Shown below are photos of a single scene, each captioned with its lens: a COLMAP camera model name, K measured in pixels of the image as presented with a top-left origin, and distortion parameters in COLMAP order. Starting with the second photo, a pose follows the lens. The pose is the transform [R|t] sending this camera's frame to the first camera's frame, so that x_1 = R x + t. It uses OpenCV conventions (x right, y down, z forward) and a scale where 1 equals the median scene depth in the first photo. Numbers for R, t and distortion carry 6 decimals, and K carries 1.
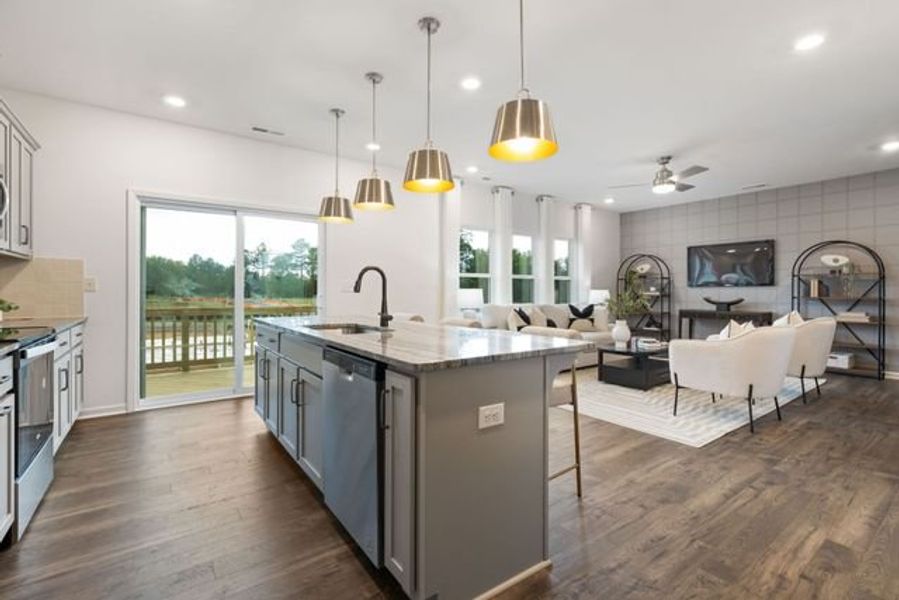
lens RADIAL K [[409.4, 0, 447.8], [0, 409.4, 290.4], [0, 0, 1]] dist [-0.004702, -0.000202]
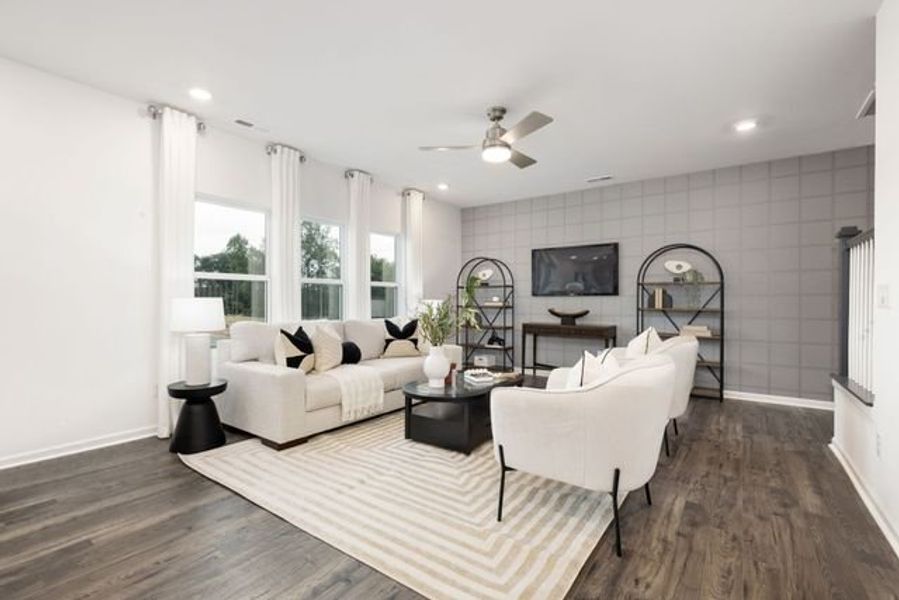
lens RADIAL K [[407.9, 0, 449.5], [0, 407.9, 300.0], [0, 0, 1]] dist [0.000704, 0.000055]
pose [[0.950055, 0.000956, 0.312080, 0.182358], [-0.000826, 1.000000, -0.000549, -0.000815], [-0.312080, 0.000264, 0.950056, 0.281474]]
